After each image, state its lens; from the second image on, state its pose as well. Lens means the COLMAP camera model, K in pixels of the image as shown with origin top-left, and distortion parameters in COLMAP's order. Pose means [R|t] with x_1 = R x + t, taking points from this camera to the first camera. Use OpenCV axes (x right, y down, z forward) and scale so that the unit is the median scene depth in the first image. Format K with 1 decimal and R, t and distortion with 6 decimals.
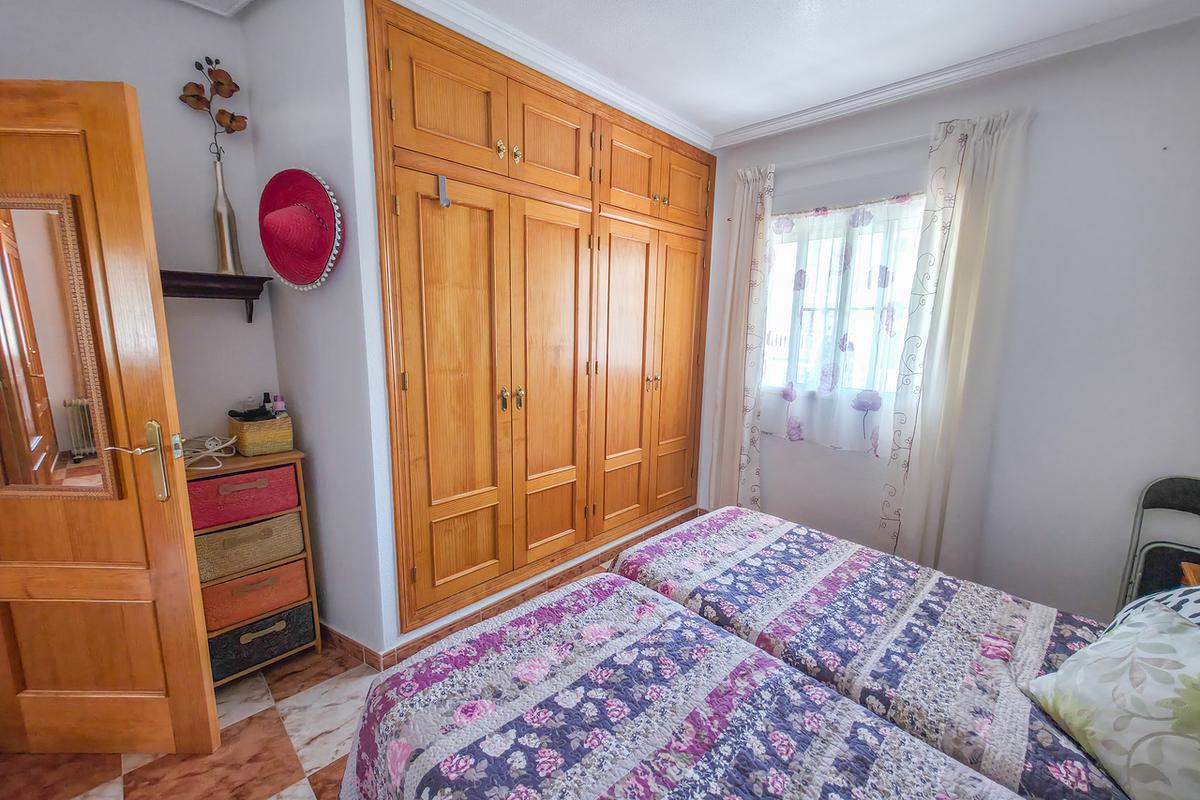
lens RADIAL K [[477.6, 0, 602.7], [0, 477.6, 403.1], [0, 0, 1]] dist [0.000554, -0.000233]
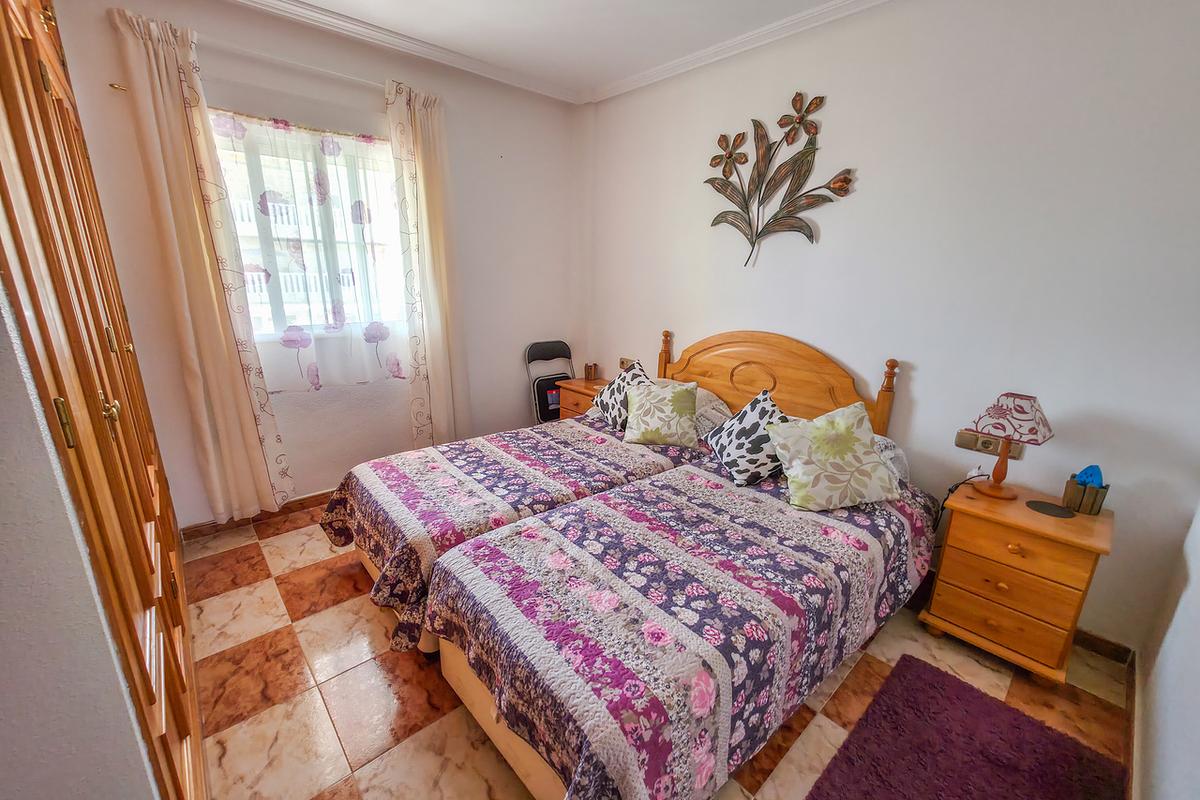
lens RADIAL K [[477.6, 0, 601.2], [0, 477.6, 405.9], [0, 0, 1]] dist [0.000554, -0.000233]
pose [[0.059739, -0.284362, 0.956854, -0.753808], [0.146596, 0.950672, 0.273372, -0.100871], [-0.987391, 0.123940, 0.098478, 0.618829]]
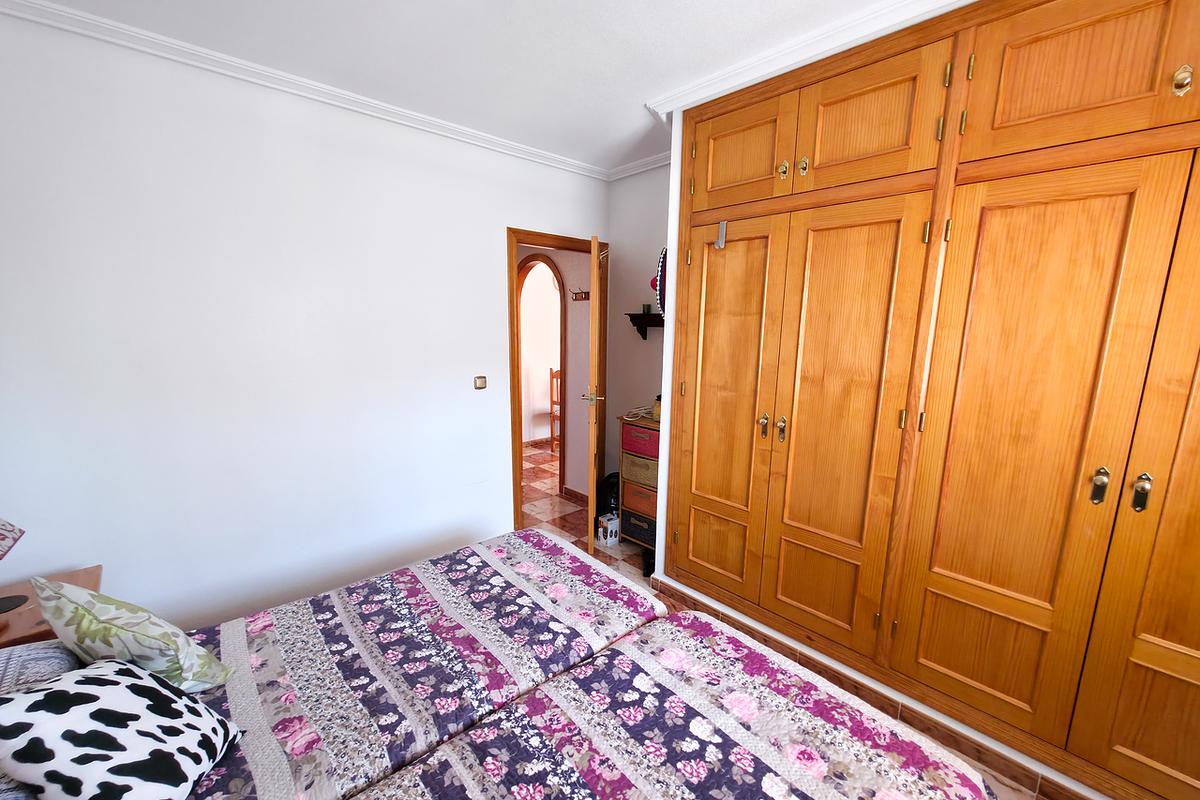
lens RADIAL K [[477.6, 0, 603.3], [0, 477.6, 405.7], [0, 0, 1]] dist [0.000554, -0.000233]
pose [[-0.030553, 0.155494, -0.987364, 0.948882], [-0.180533, 0.970721, 0.158460, -0.179743], [0.983094, 0.183093, -0.001587, 0.842068]]
